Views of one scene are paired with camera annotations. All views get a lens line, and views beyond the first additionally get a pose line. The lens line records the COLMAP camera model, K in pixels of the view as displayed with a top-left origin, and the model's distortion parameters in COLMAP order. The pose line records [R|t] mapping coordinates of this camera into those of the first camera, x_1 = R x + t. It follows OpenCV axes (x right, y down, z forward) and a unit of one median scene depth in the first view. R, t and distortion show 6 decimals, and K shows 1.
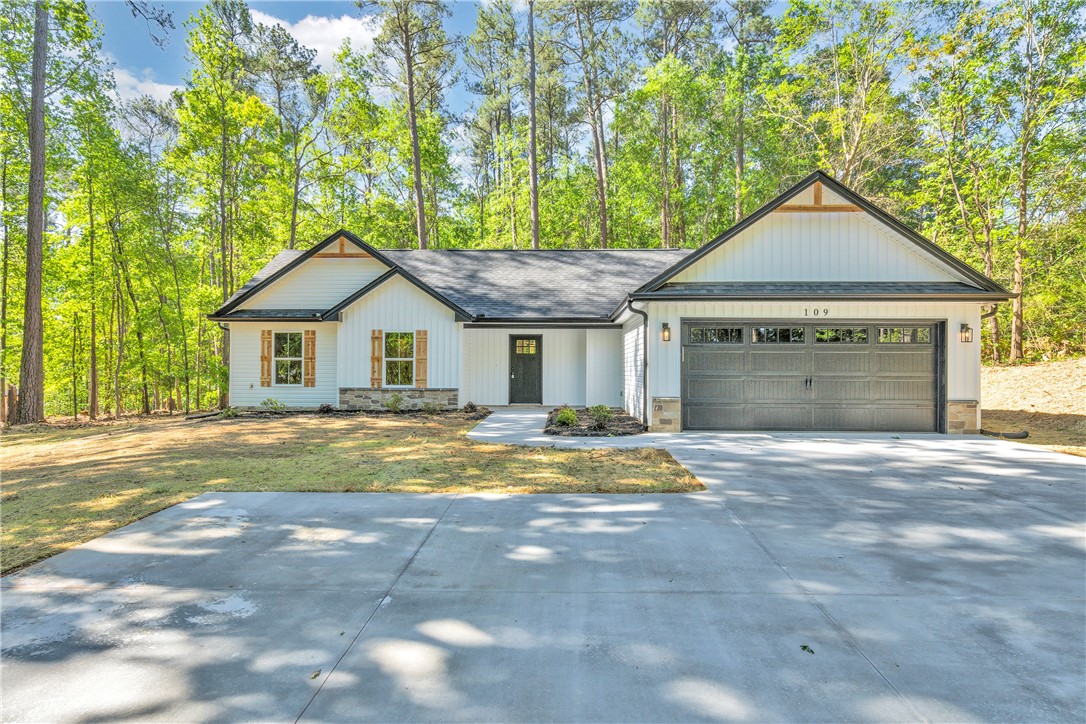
lens RADIAL K [[667.0, 0, 540.6], [0, 667.0, 360.6], [0, 0, 1]] dist [0.021394, -0.006125]
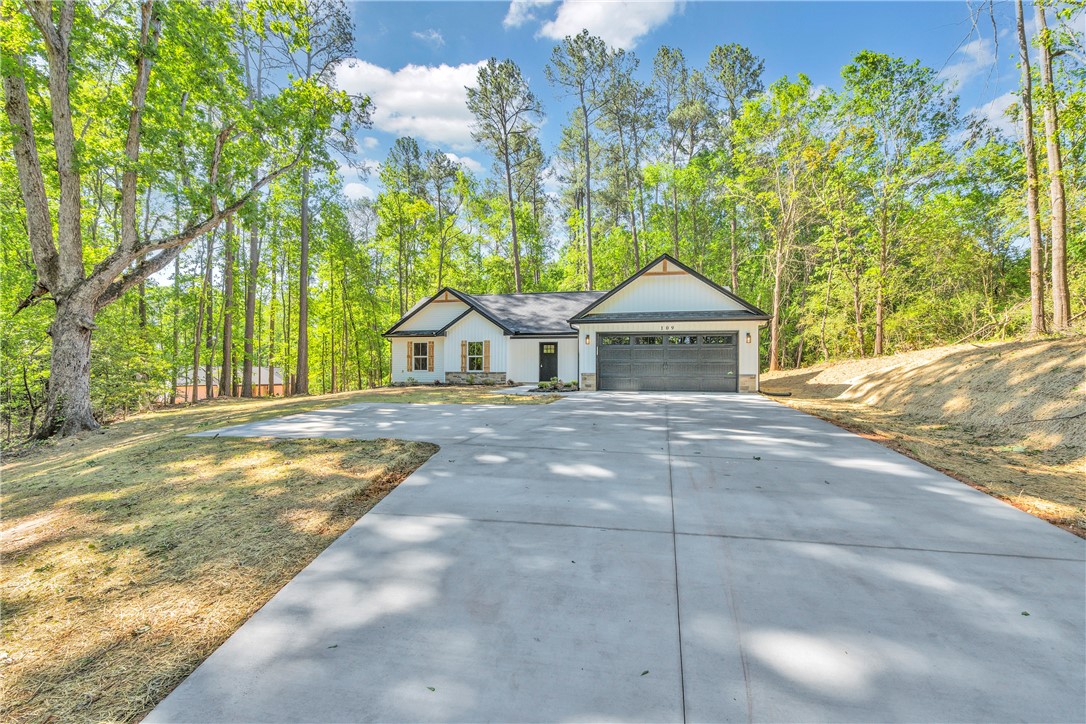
lens RADIAL K [[497.0, 0, 541.6], [0, 497.0, 363.5], [0, 0, 1]] dist [-0.001035, 0.000313]
pose [[0.980165, -0.004642, -0.198131, 0.238753], [0.004883, 0.999988, 0.000728, 0.017677], [0.198125, -0.001682, 0.980175, -0.309434]]
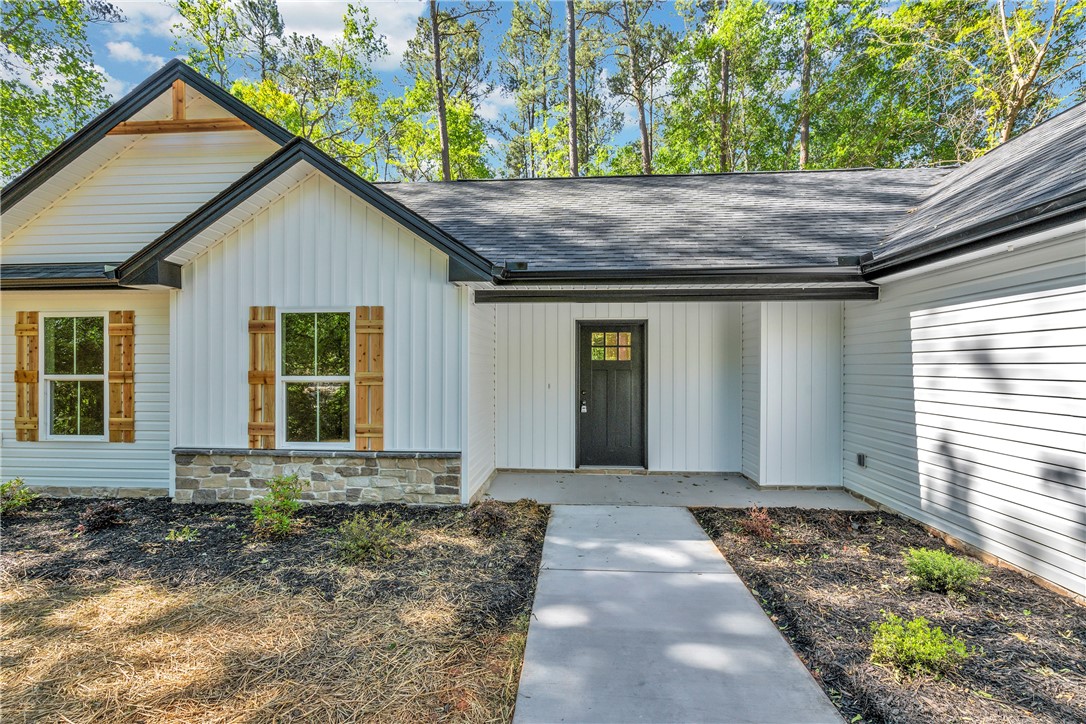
lens RADIAL K [[497.0, 0, 541.6], [0, 497.0, 364.7], [0, 0, 1]] dist [-0.001035, 0.000313]
pose [[0.999386, -0.004788, -0.034717, -0.064680], [0.005225, 0.999908, 0.012506, -0.013584], [0.034654, -0.012680, 0.999319, 0.702157]]
